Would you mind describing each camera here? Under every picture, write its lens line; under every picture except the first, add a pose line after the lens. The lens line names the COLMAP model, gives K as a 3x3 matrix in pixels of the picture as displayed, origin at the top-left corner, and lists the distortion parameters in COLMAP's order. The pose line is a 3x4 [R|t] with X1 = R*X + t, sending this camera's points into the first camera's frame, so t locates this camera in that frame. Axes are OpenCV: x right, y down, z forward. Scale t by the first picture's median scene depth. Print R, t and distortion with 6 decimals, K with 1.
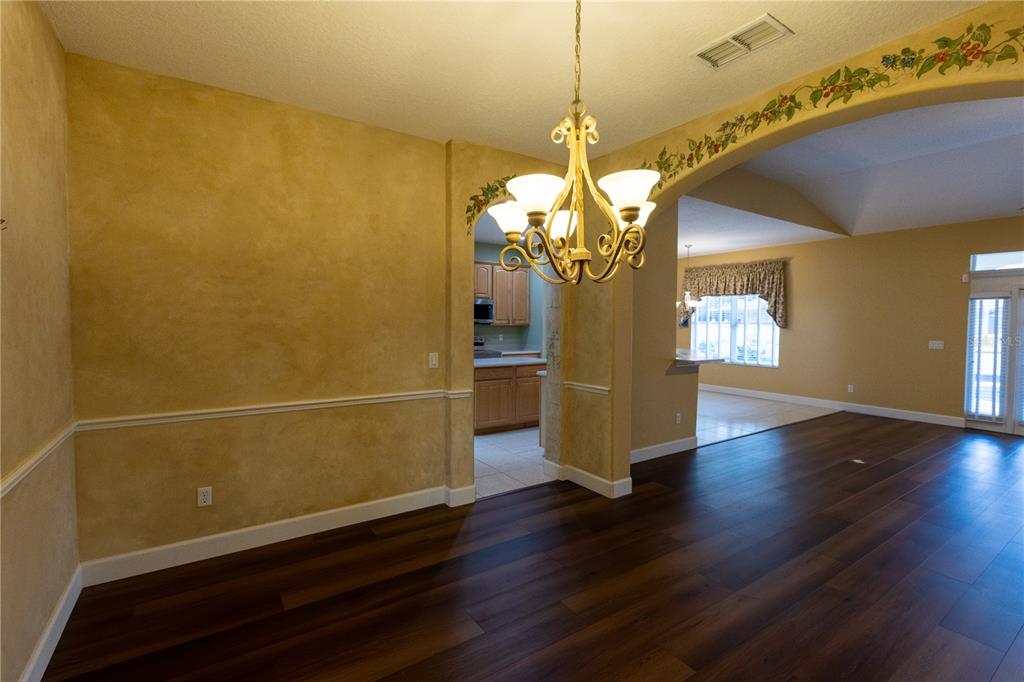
lens RADIAL K [[462.6, 0, 520.8], [0, 462.6, 339.1], [0, 0, 1]] dist [0.001243, 0.000055]
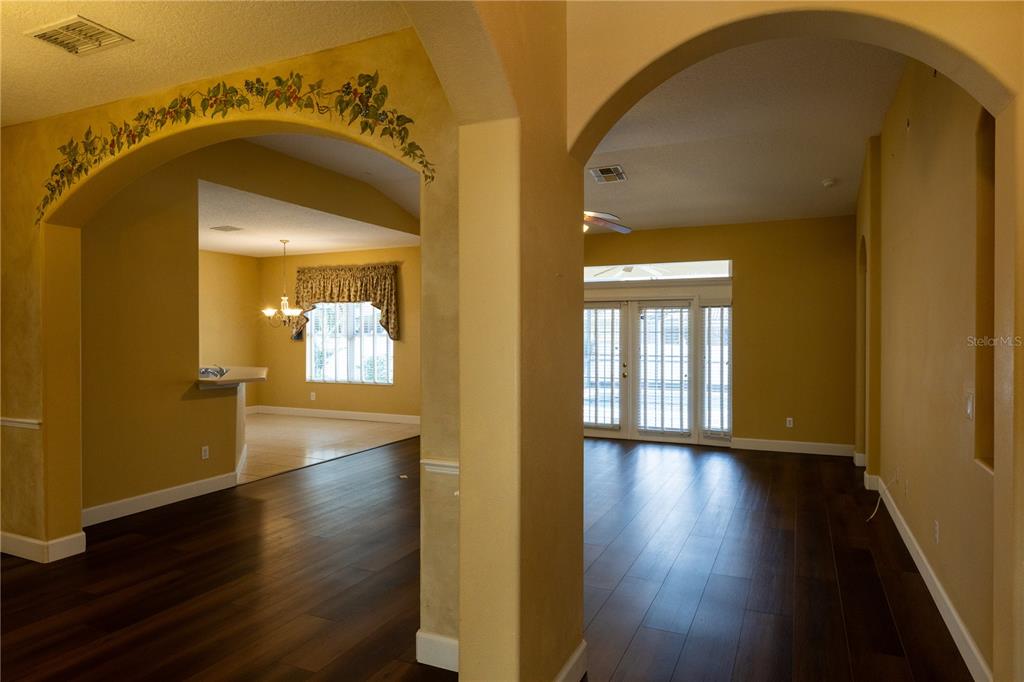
lens RADIAL K [[615.8, 0, 509.8], [0, 615.8, 339.8], [0, 0, 1]] dist [0.000398, 0.003818]
pose [[0.860992, -0.015062, 0.508396, 0.405120], [0.029934, 0.999329, -0.021089, 0.019060], [-0.507737, 0.033376, 0.860865, -0.345995]]
